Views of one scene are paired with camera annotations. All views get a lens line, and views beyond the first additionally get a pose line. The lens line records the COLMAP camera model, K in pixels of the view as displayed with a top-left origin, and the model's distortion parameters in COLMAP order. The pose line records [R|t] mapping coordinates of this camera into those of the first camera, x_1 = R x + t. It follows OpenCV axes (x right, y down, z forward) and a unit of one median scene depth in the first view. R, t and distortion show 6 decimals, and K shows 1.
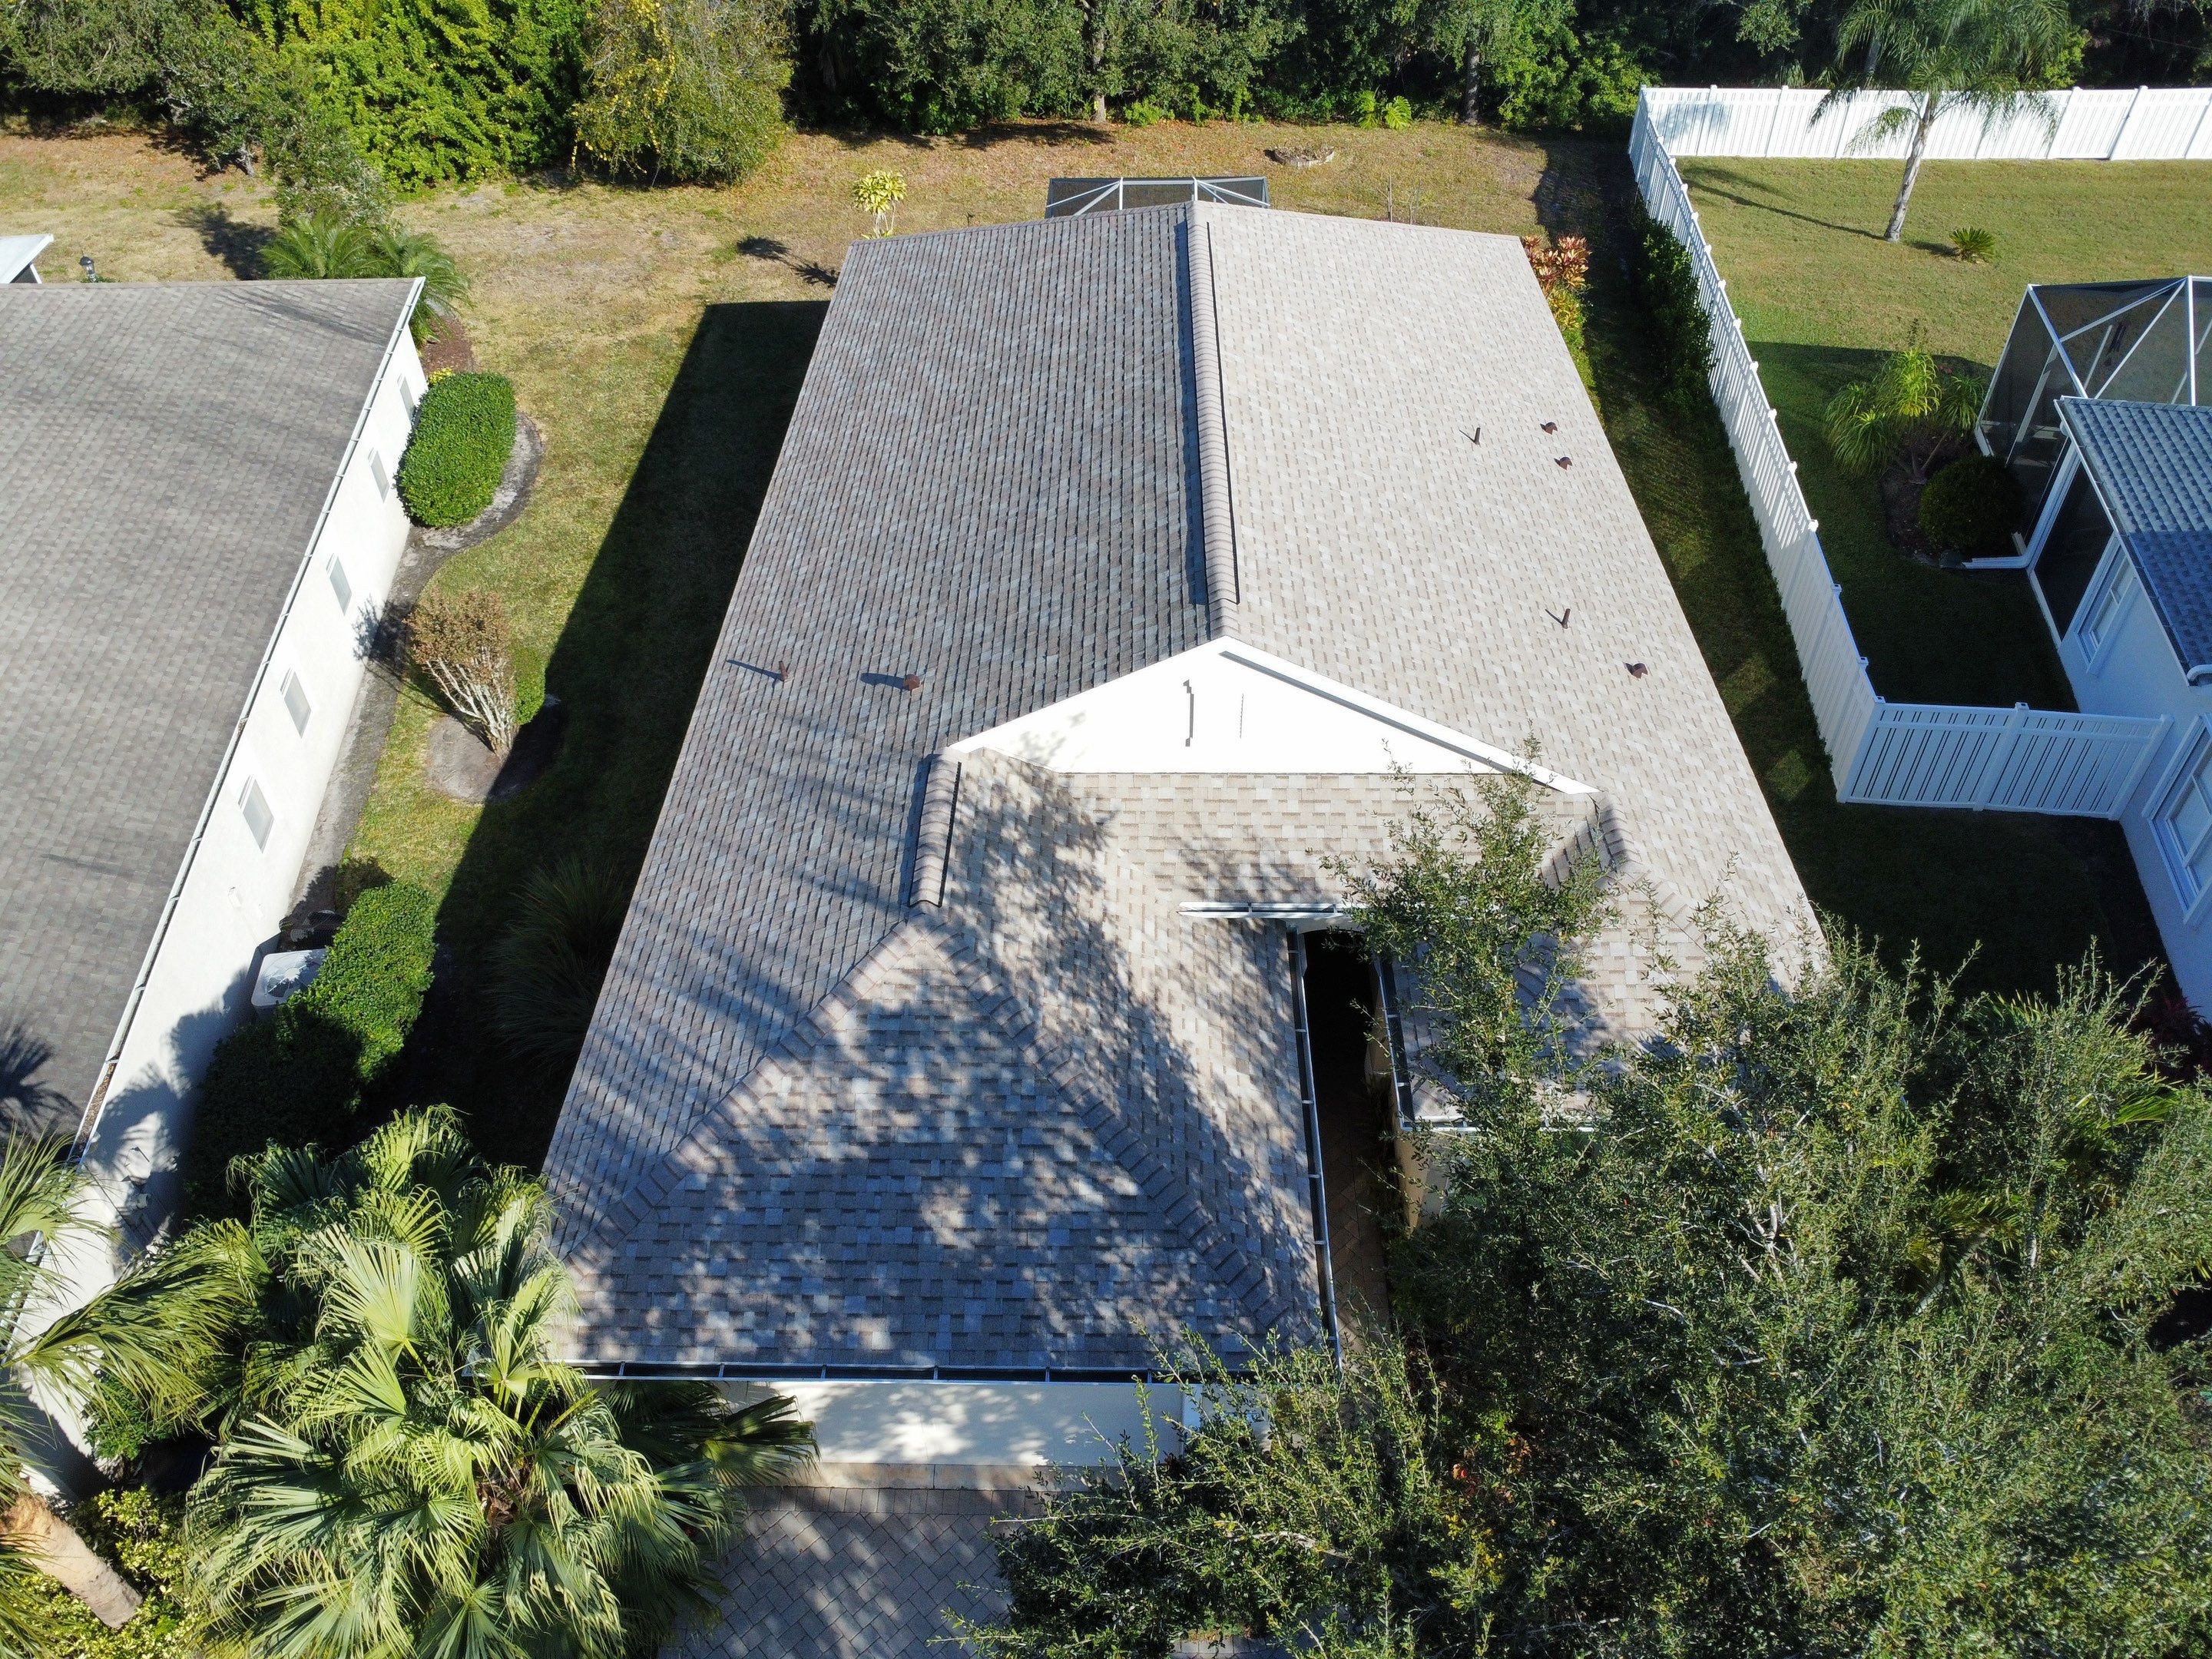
lens RADIAL K [[1609.0, 0, 1094.6], [0, 1609.0, 812.7], [0, 0, 1]] dist [-0.010326, -0.042328]
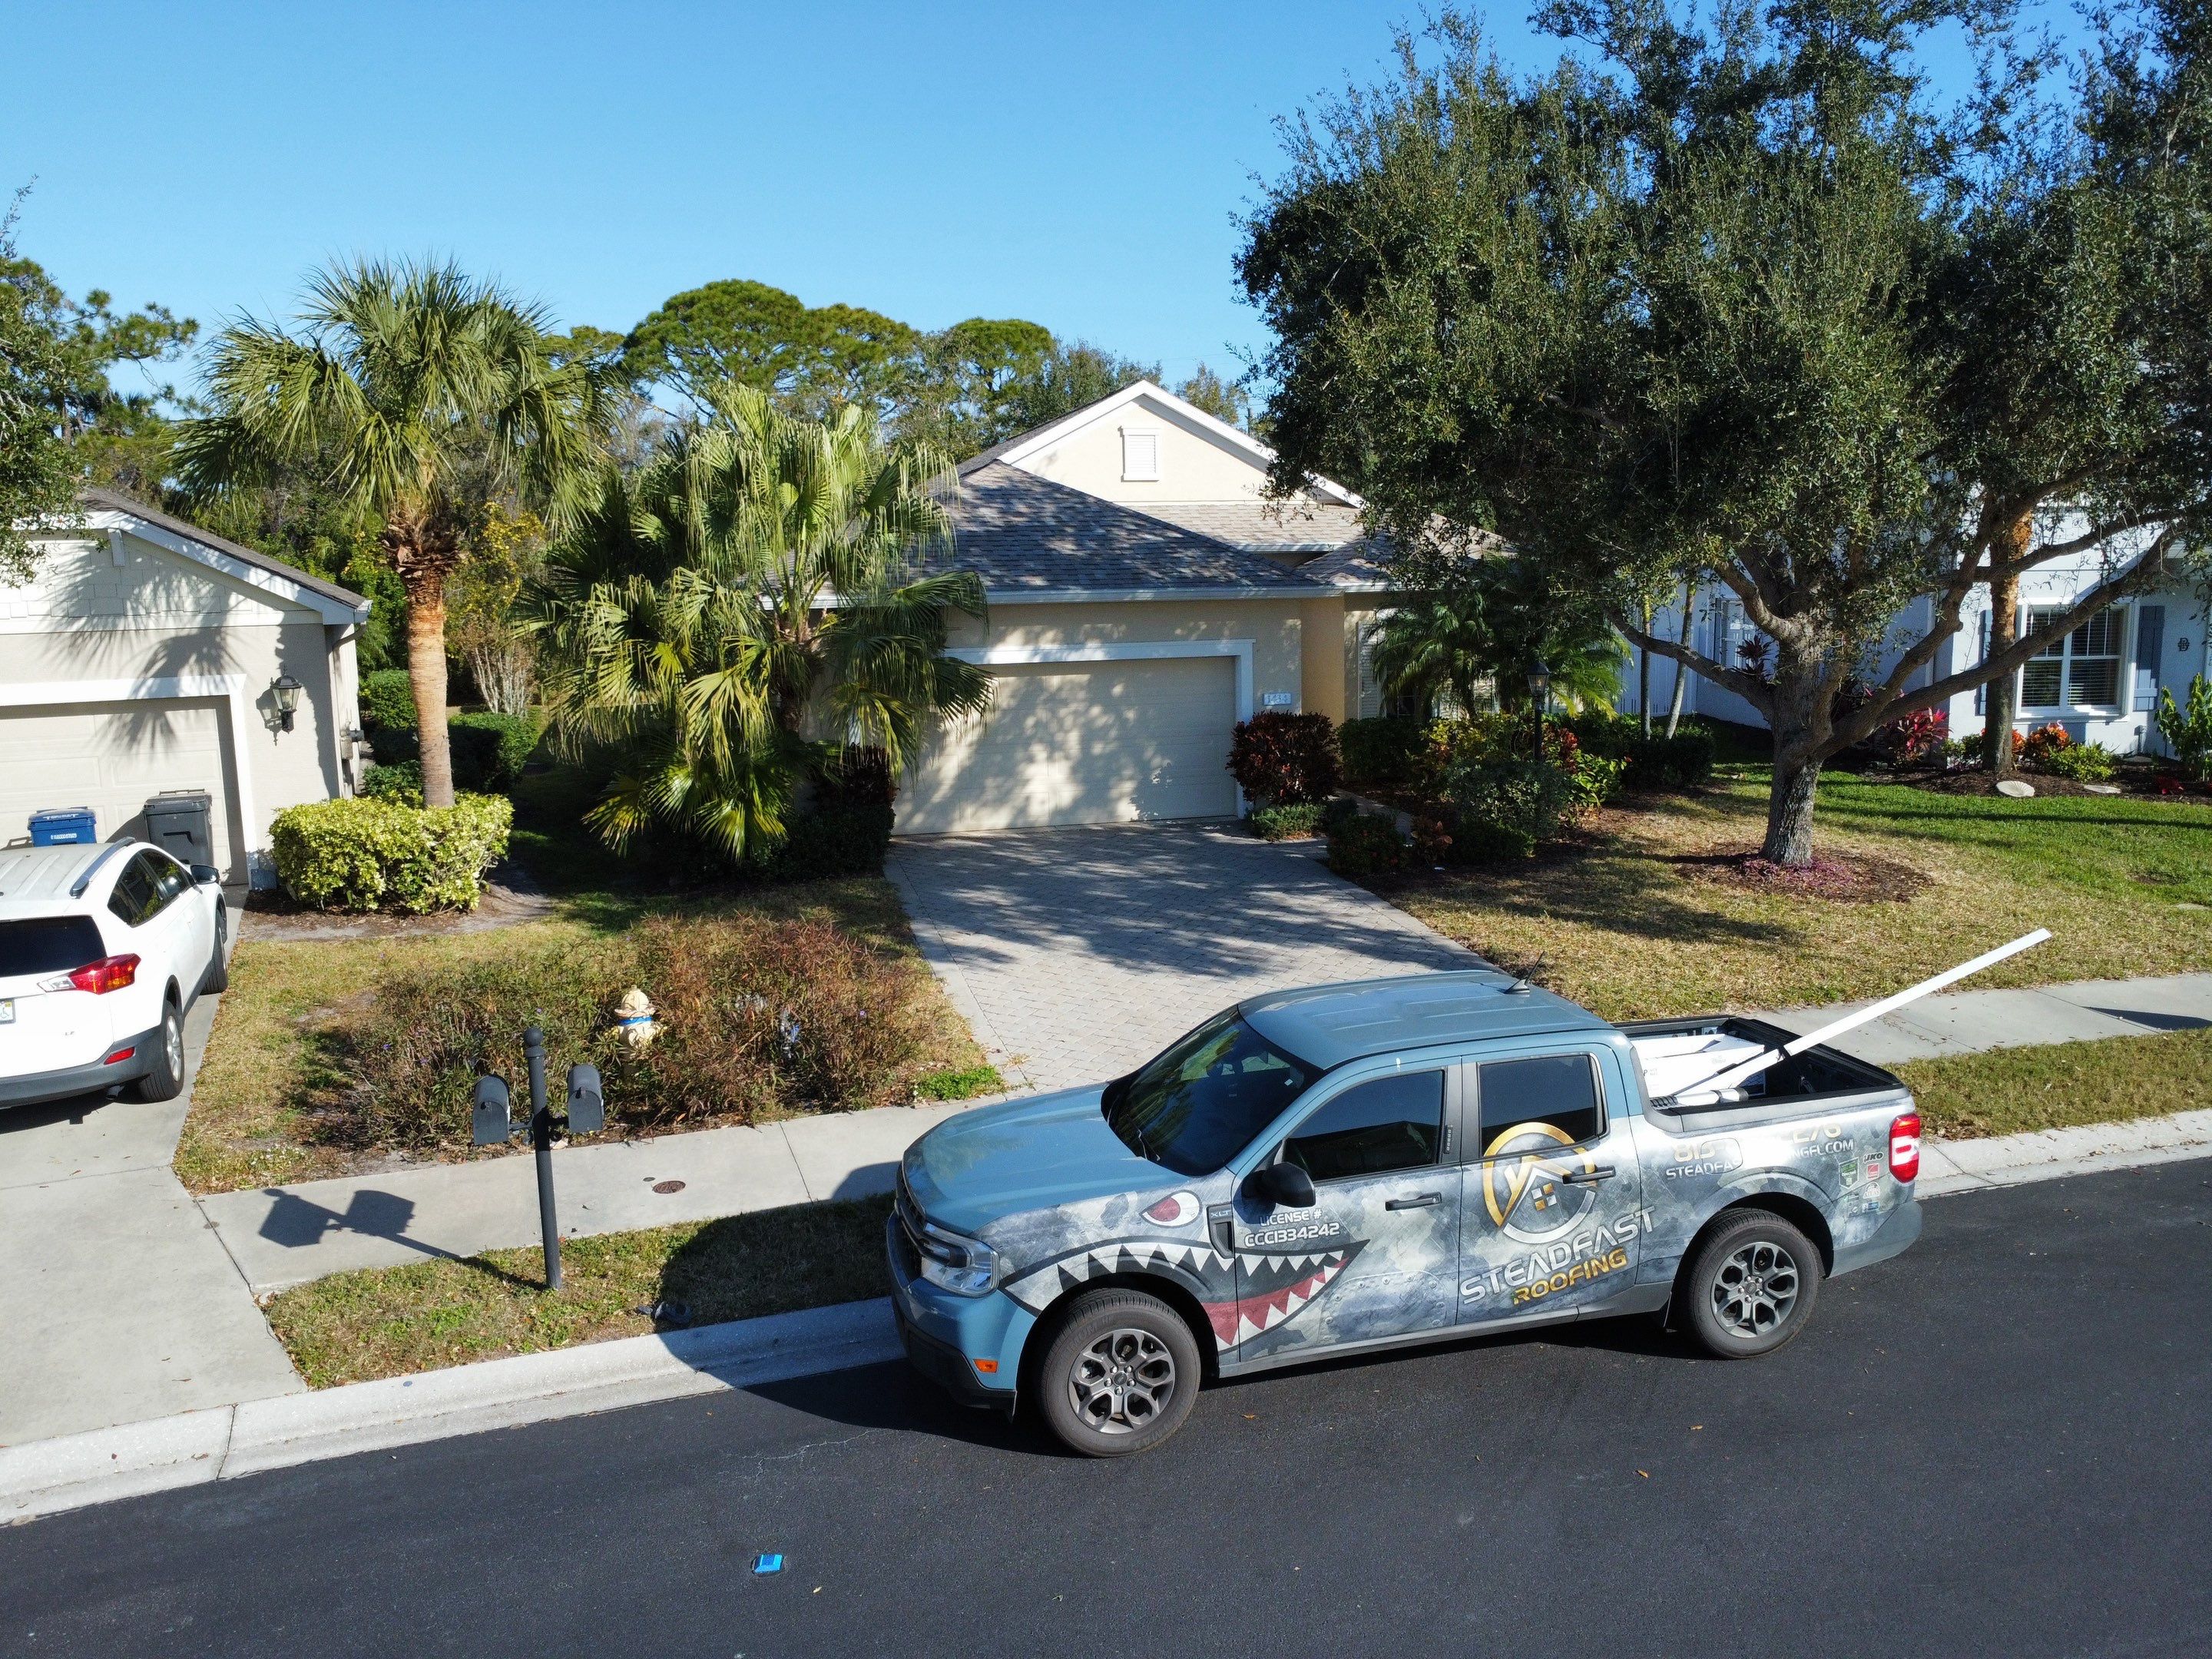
lens RADIAL K [[1609.0, 0, 1094.6], [0, 1609.0, 812.7], [0, 0, 1]] dist [-0.010326, -0.042328]
pose [[0.963482, -0.040858, 0.264637, -0.397083], [0.181426, 0.826482, -0.532927, 1.062126], [-0.196943, 0.561478, 0.803714, -0.041640]]
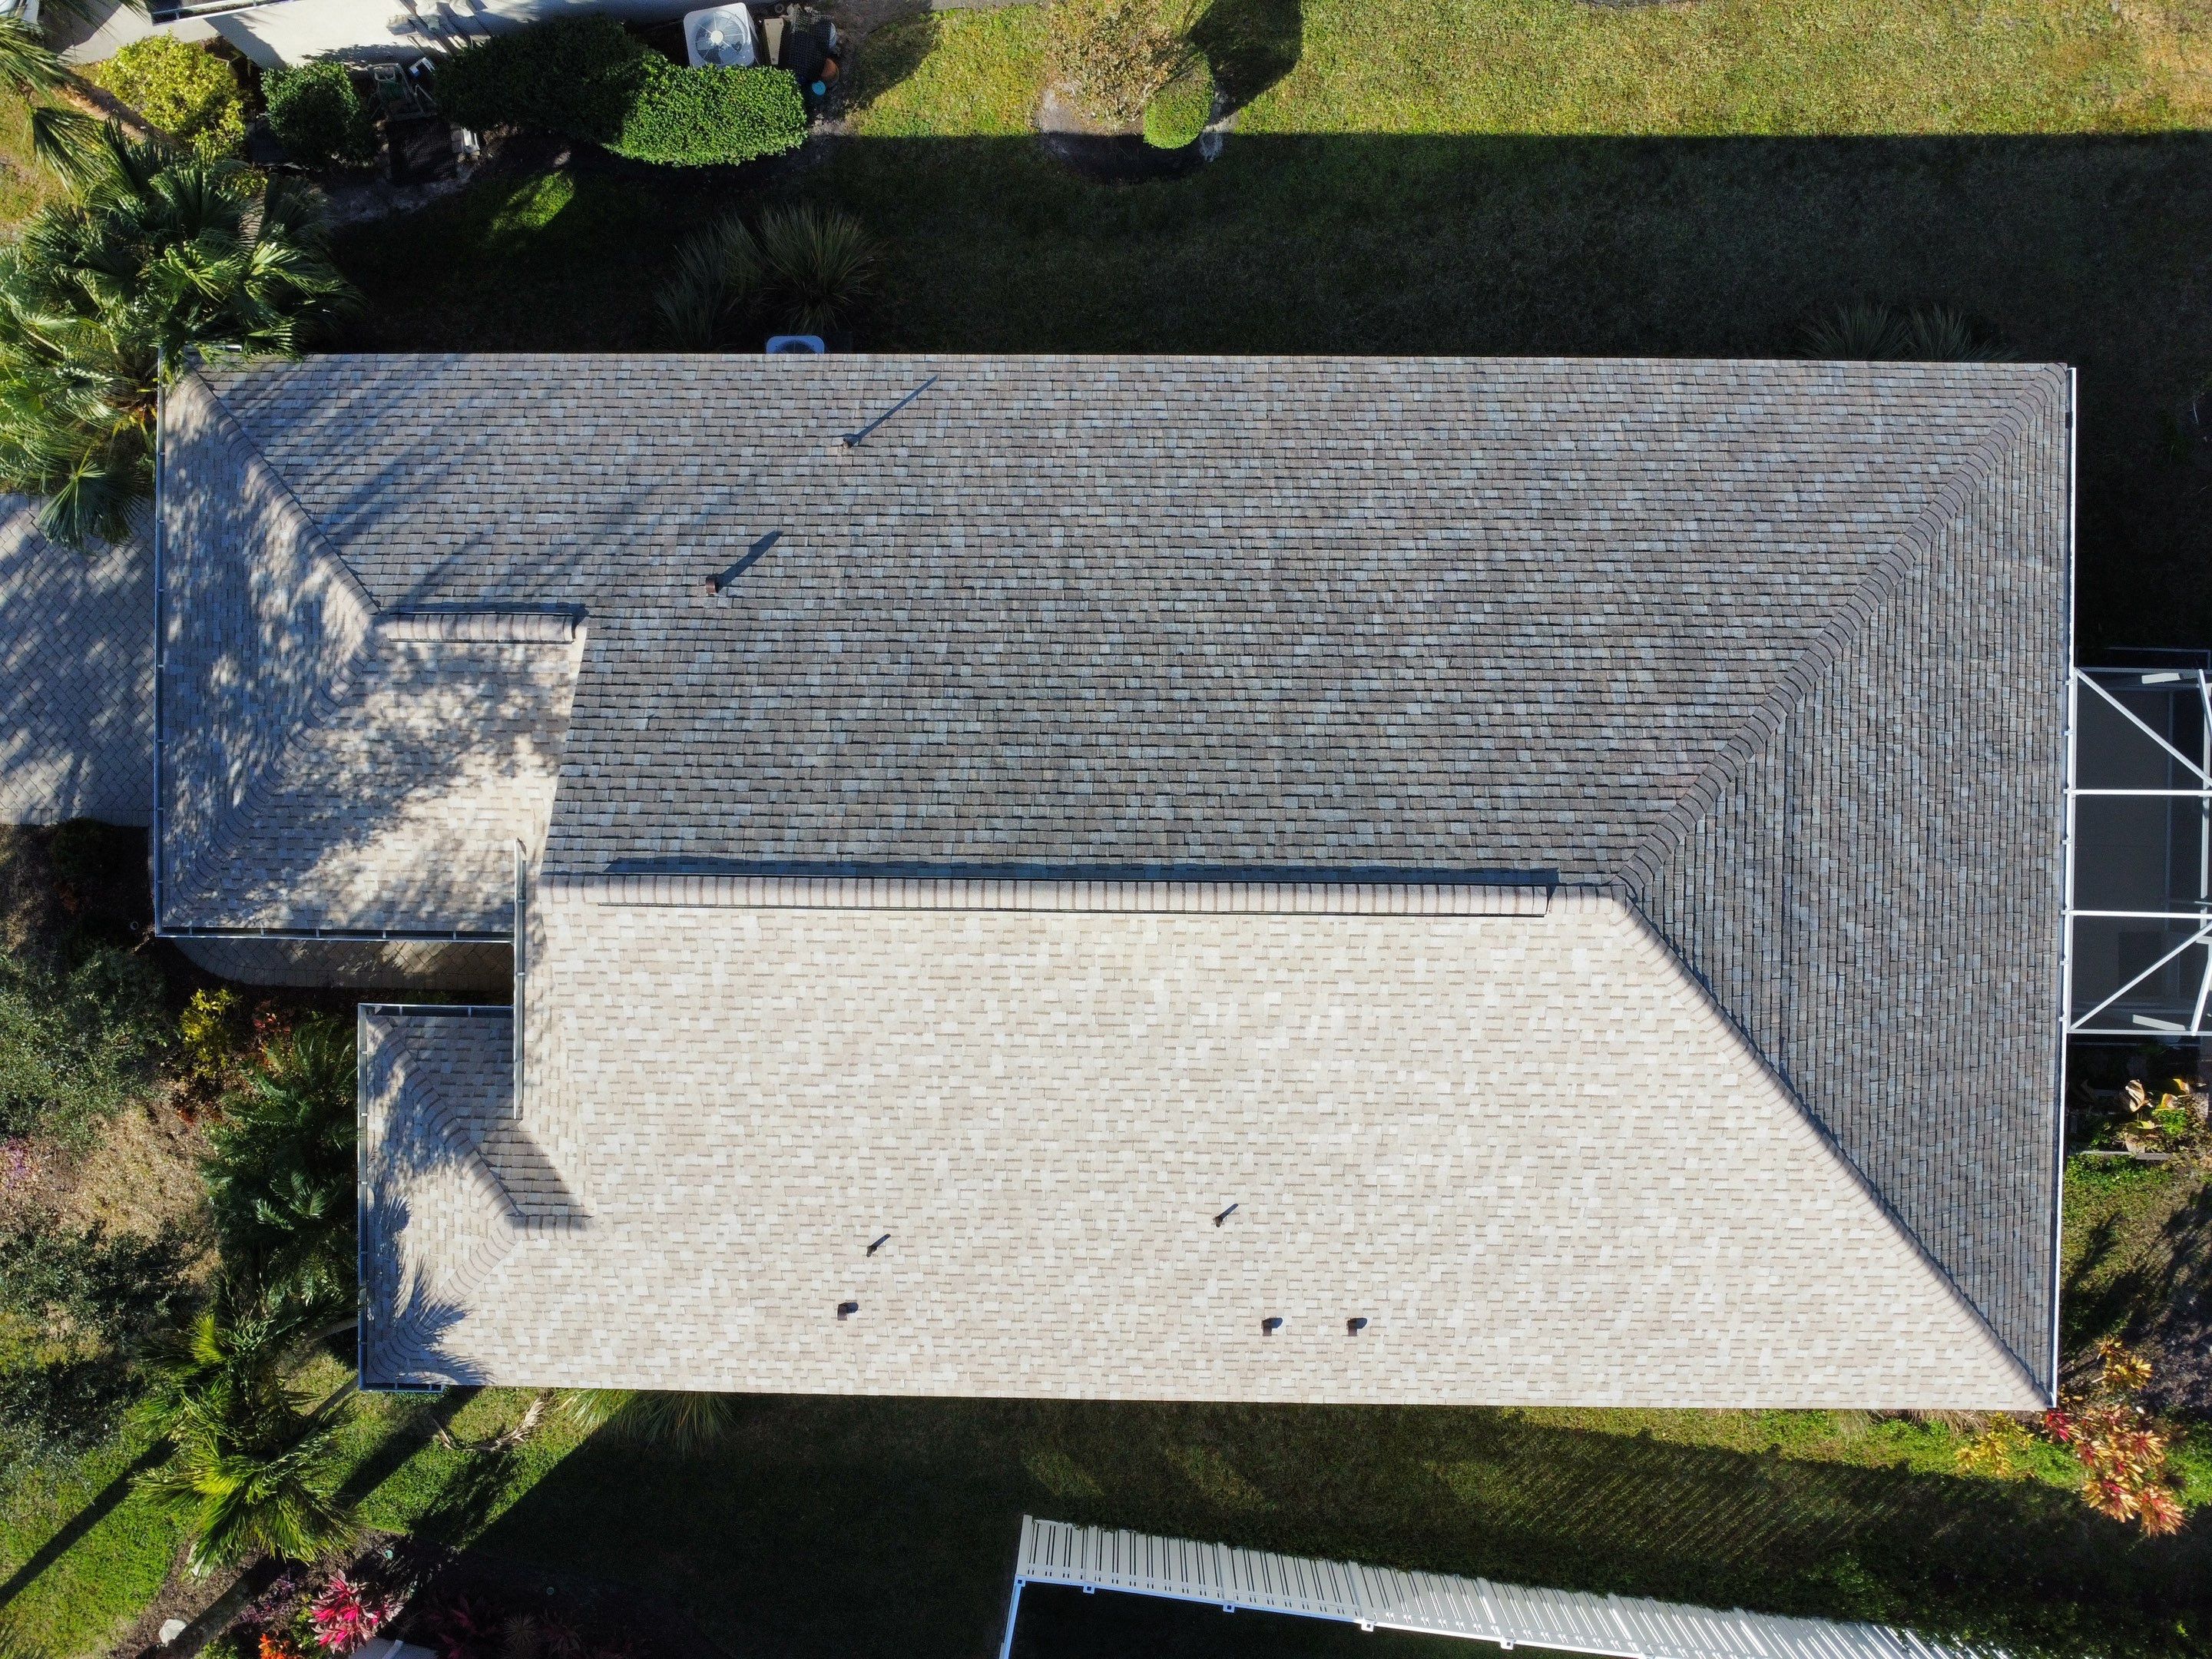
lens RADIAL K [[1604.7, 0, 1094.7], [0, 1604.7, 818.0], [0, 0, 1]] dist [-0.017562, -0.024131]
pose [[0.012356, 0.999526, 0.028201, 0.007751], [-0.652616, -0.013307, 0.757572, -1.107097], [0.757588, -0.027765, 0.652143, 0.569915]]
